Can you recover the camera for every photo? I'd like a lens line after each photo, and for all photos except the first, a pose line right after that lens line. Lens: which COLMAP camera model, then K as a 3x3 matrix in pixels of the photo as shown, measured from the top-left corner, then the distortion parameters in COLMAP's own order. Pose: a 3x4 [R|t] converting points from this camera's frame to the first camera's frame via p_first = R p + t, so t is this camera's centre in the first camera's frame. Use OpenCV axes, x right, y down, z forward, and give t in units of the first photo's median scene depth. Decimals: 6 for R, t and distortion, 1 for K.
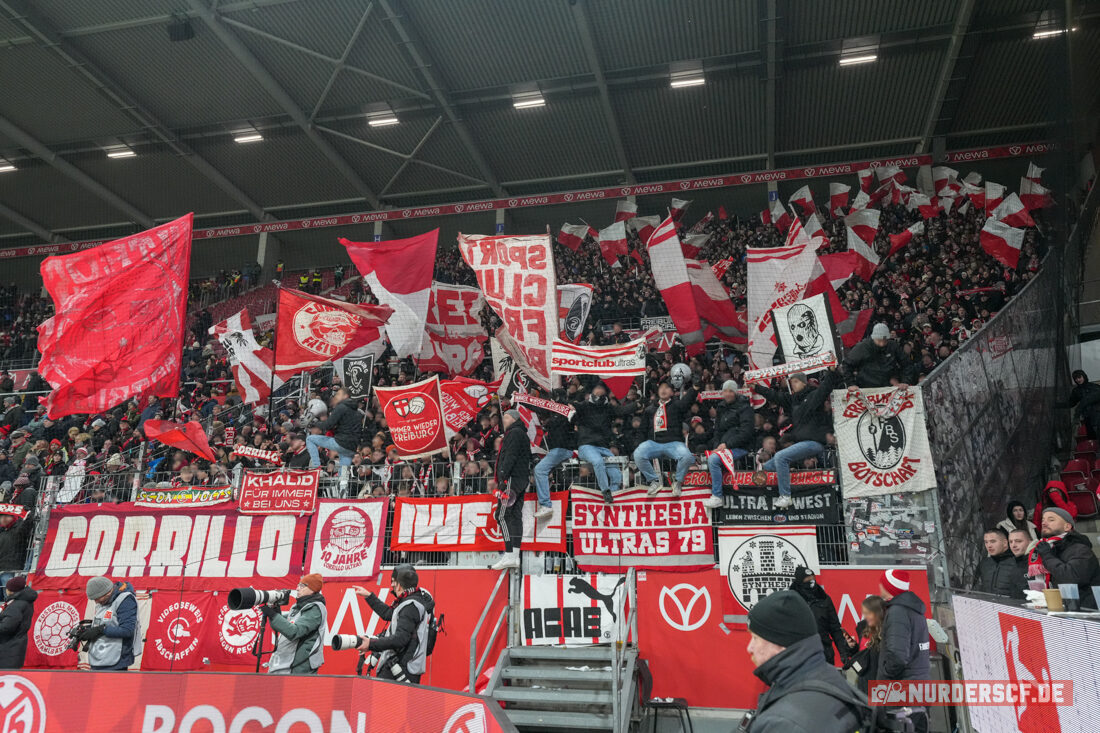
lens RADIAL K [[780.6, 0, 575.1], [0, 780.6, 349.9], [0, 0, 1]] dist [0.034992, 0.003124]
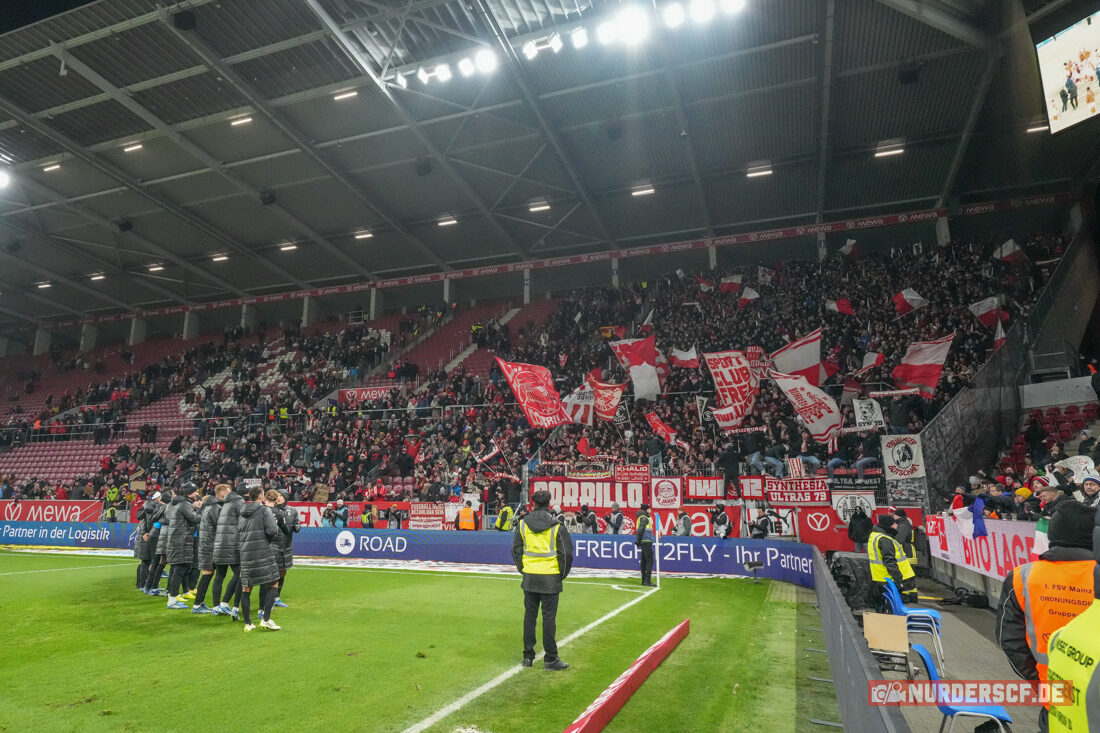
lens RADIAL K [[687.1, 0, 506.9], [0, 687.1, 364.7], [0, 0, 1]] dist [0.021824, 0.001481]
pose [[0.987703, -0.020650, -0.154970, -0.474465], [0.030153, 0.997789, 0.059226, -0.325421], [0.153405, -0.063170, 0.986142, -1.263426]]
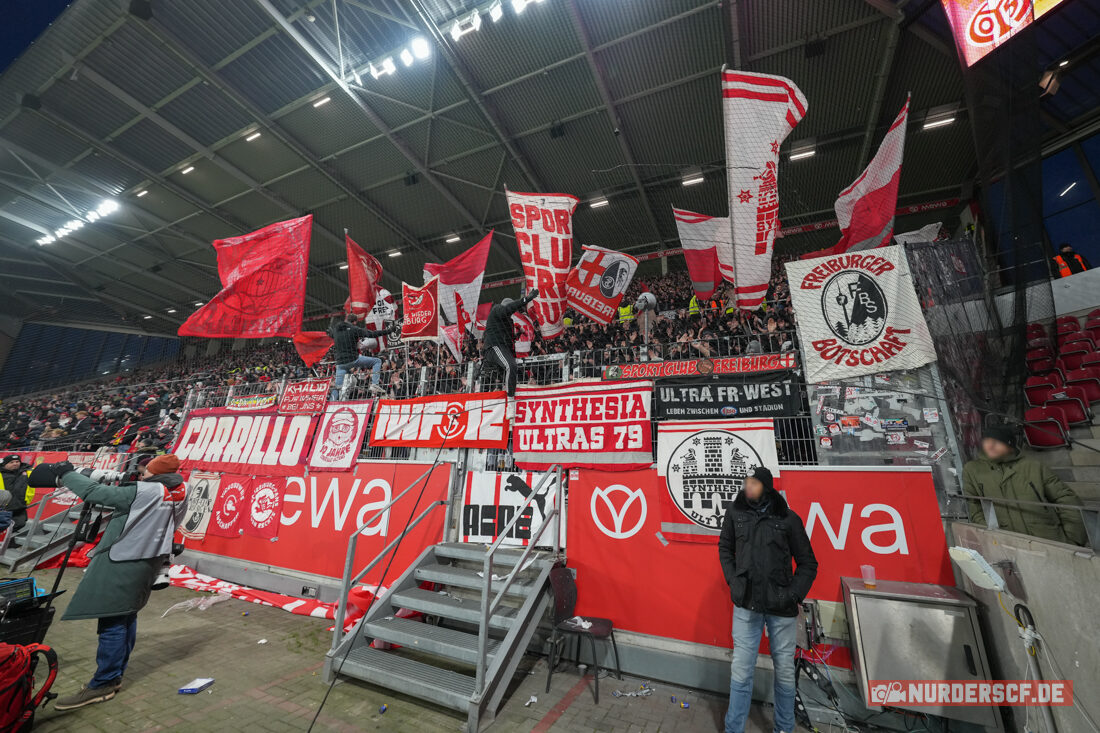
lens RADIAL K [[406.0, 0, 574.4], [0, 406.0, 345.8], [0, 0, 1]] dist [-0.022646, 0.003993]
pose [[0.982329, -0.028557, -0.184970, 0.173012], [0.019894, 0.998624, -0.048520, 0.156775], [0.186101, 0.043983, 0.981546, 0.514082]]
